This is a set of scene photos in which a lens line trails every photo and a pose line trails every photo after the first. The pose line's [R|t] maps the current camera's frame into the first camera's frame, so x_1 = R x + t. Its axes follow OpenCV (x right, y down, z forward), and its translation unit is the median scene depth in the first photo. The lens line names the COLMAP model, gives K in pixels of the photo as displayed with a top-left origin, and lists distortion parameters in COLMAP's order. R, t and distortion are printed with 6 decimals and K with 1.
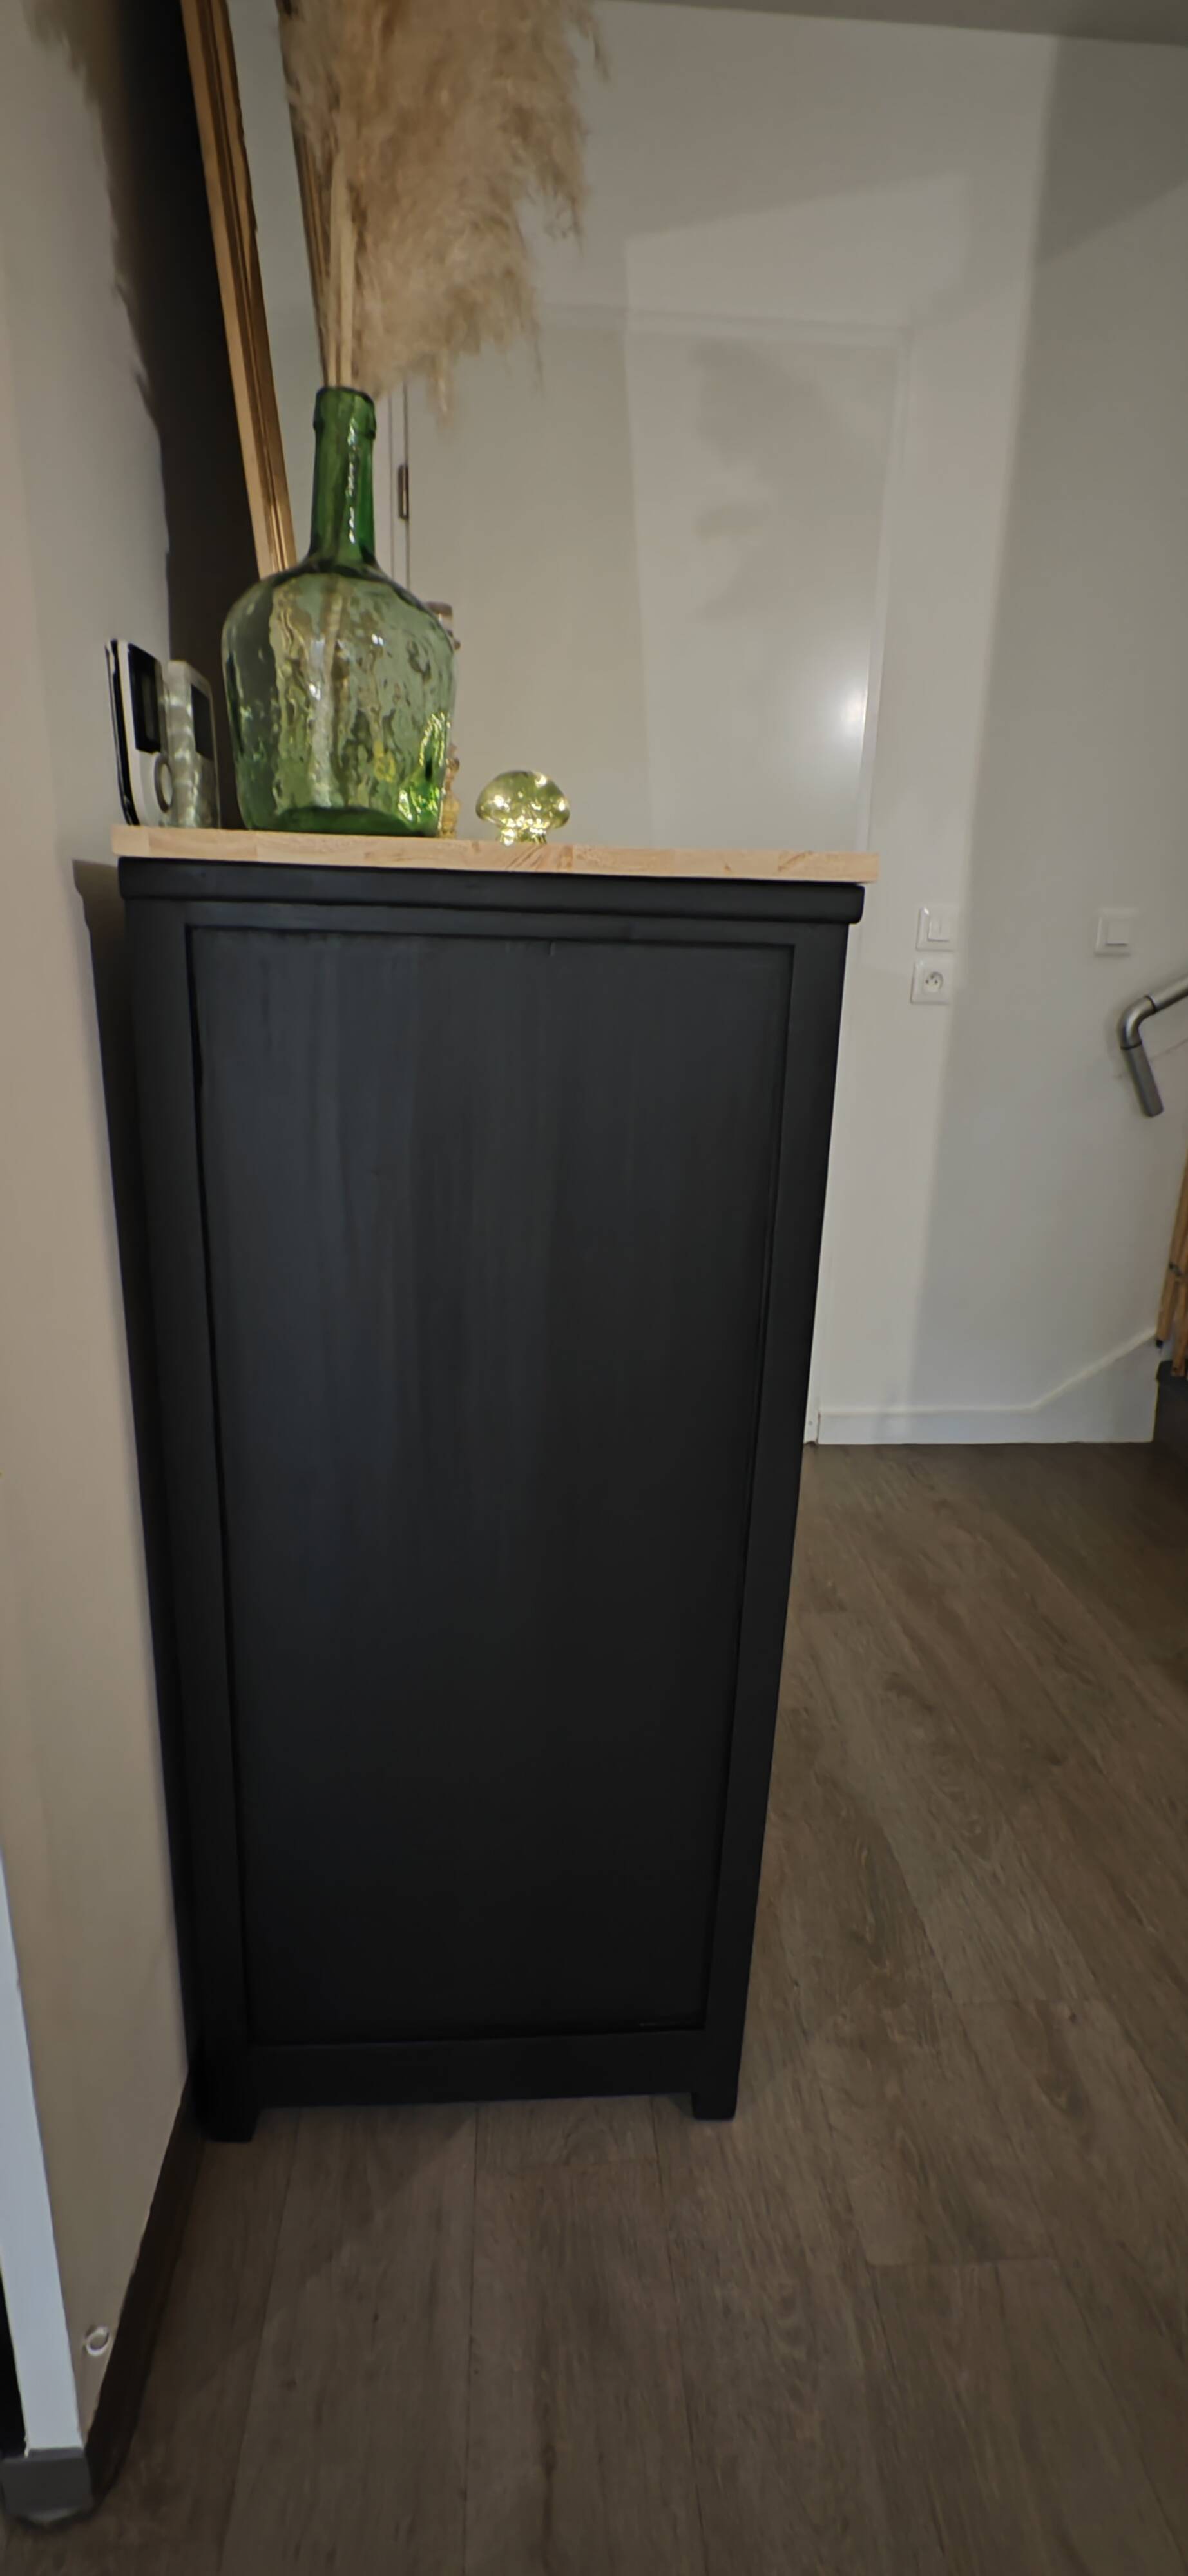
lens RADIAL K [[1186.3, 0, 601.8], [0, 1186.3, 1277.4], [0, 0, 1]] dist [0.007199, 0.000084]
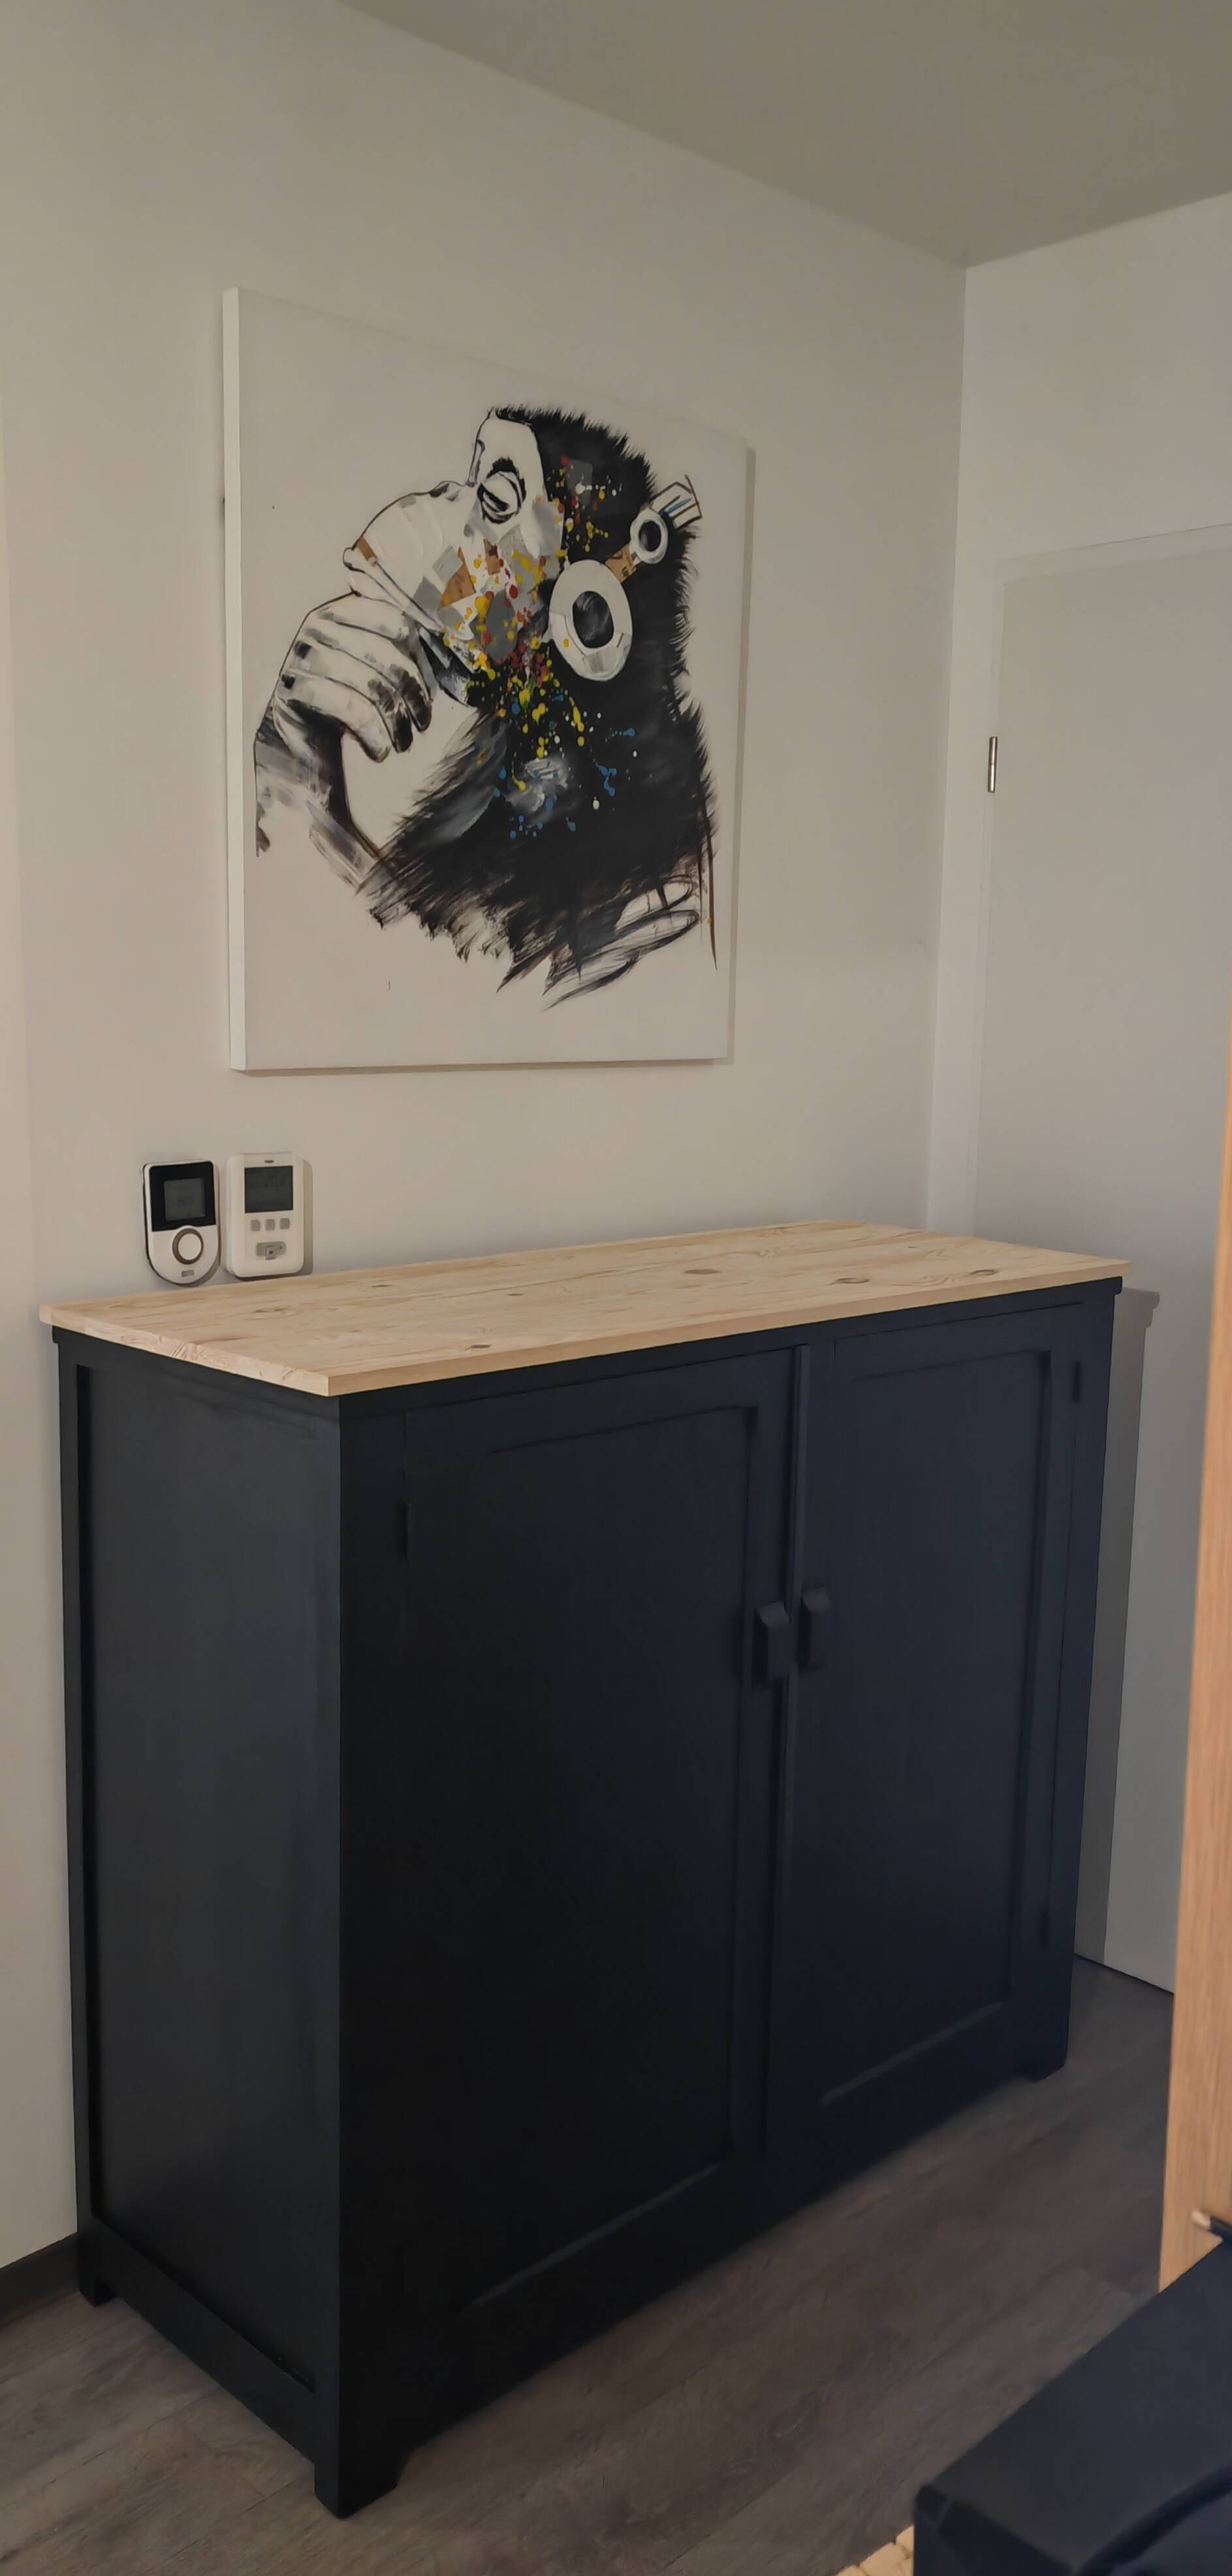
lens RADIAL K [[2046.1, 0, 624.8], [0, 2046.1, 1353.6], [0, 0, 1]] dist [0.049777, -0.010523]
pose [[0.655378, 0.109972, -0.747252, 1.501189], [-0.203579, 0.978449, -0.034552, -0.260560], [0.727348, 0.174769, 0.663642, -0.180120]]
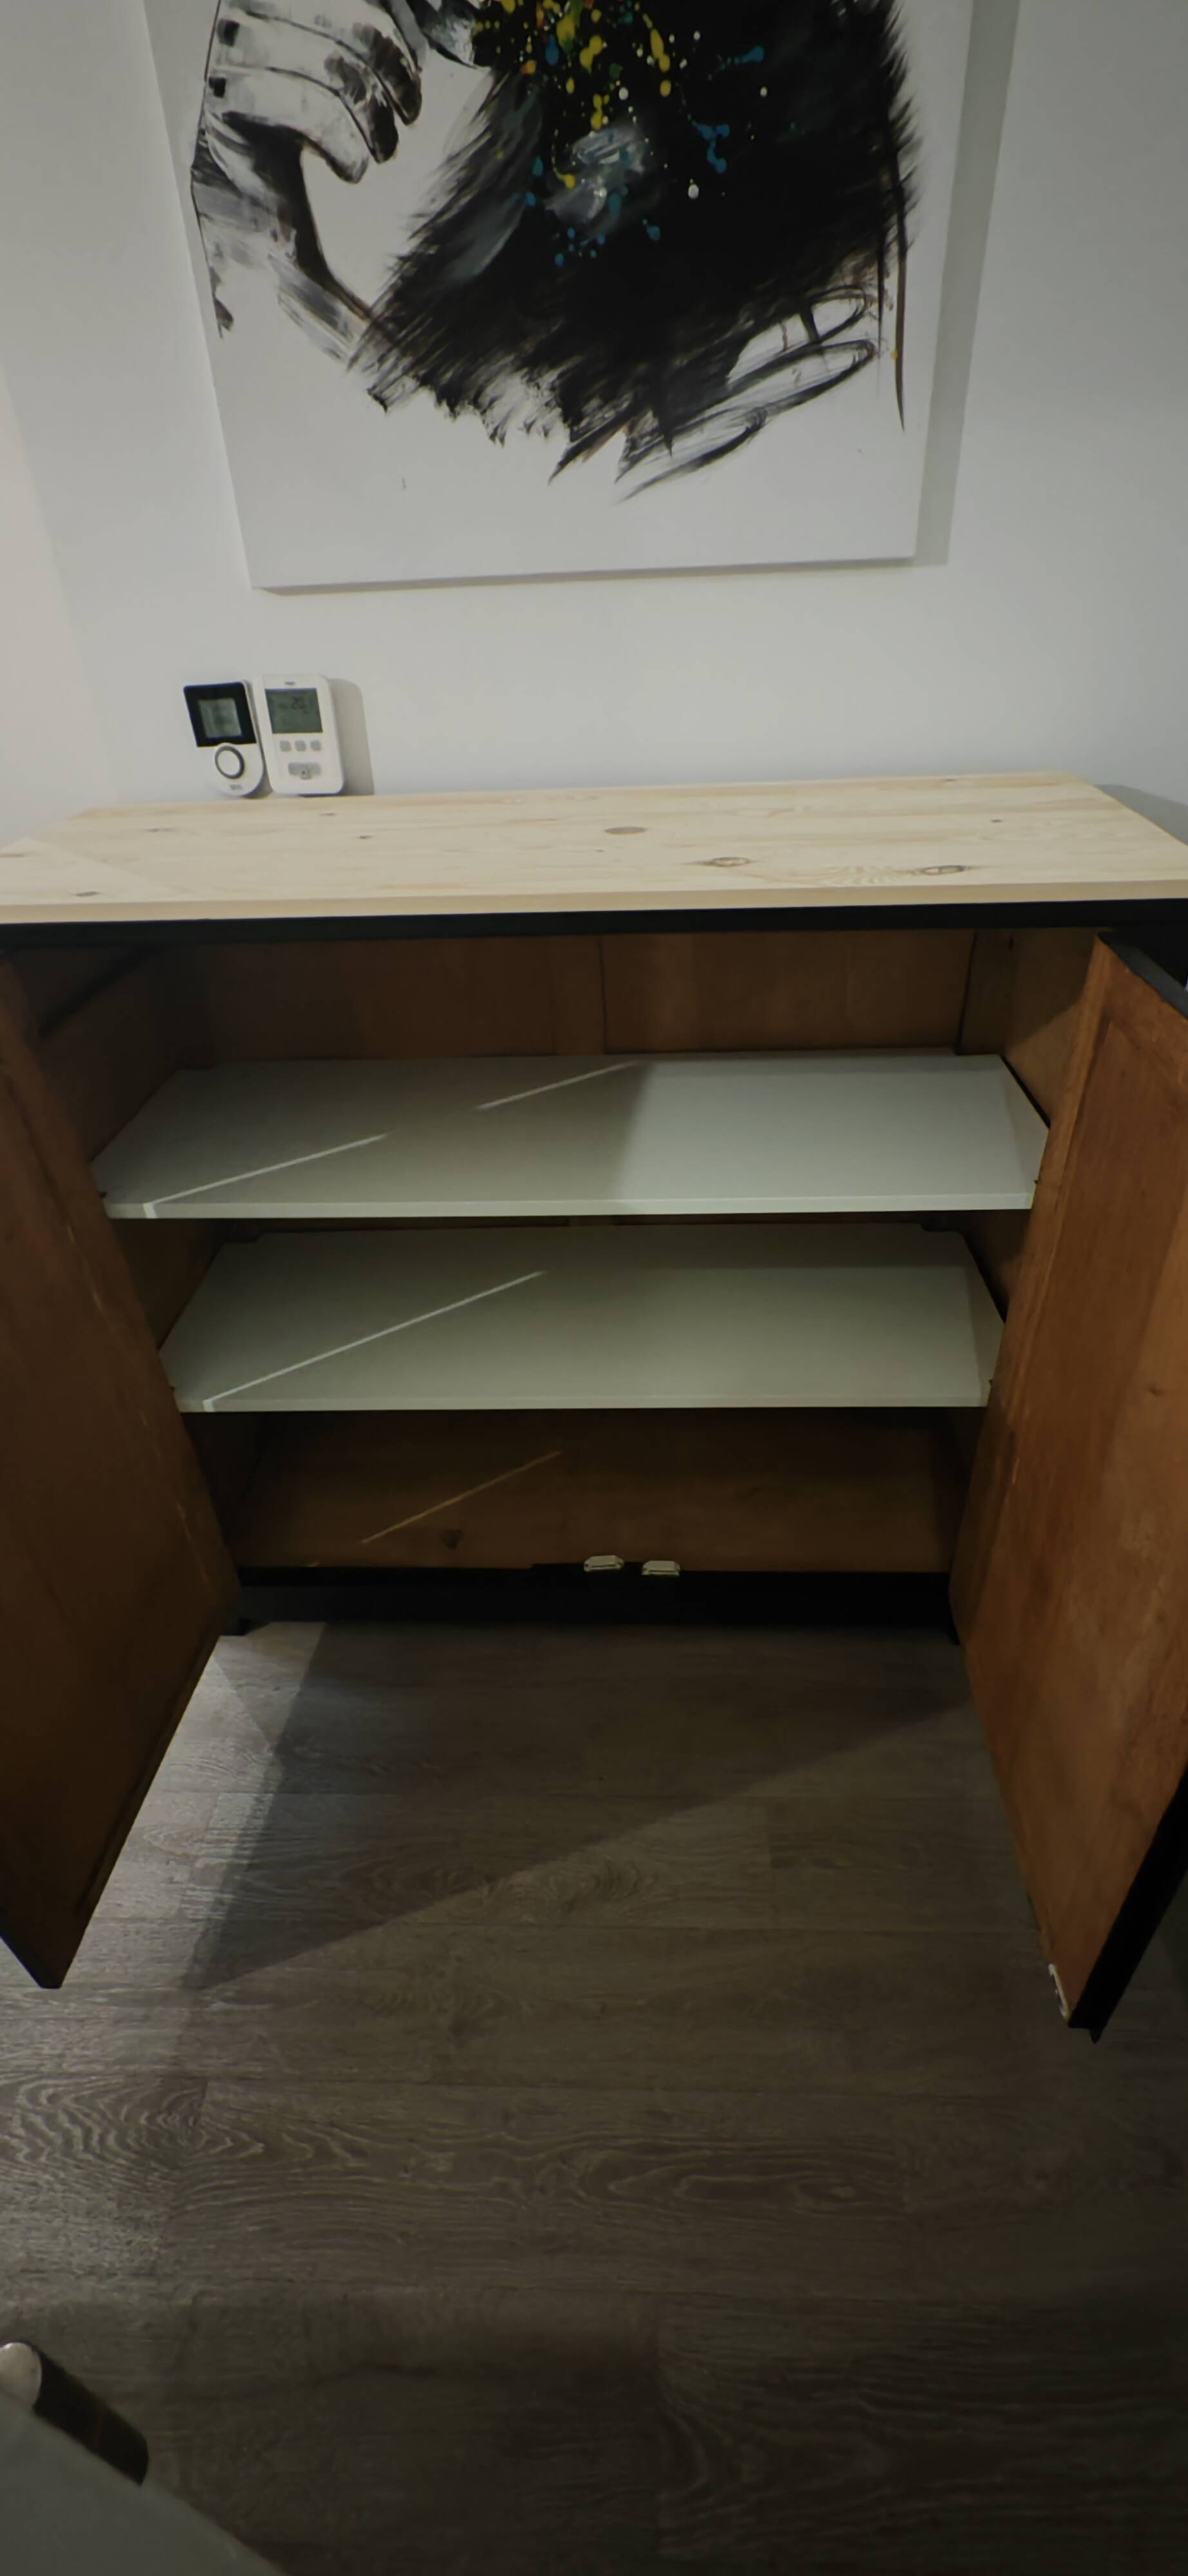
lens RADIAL K [[1066.3, 0, 603.9], [0, 1066.3, 1284.2], [0, 0, 1]] dist [-0.002346, 0.000575]
pose [[-0.106267, 0.537128, -0.836780, 1.046762], [-0.244034, 0.801719, 0.545614, -0.647573], [0.963927, 0.262183, 0.045881, 1.358363]]
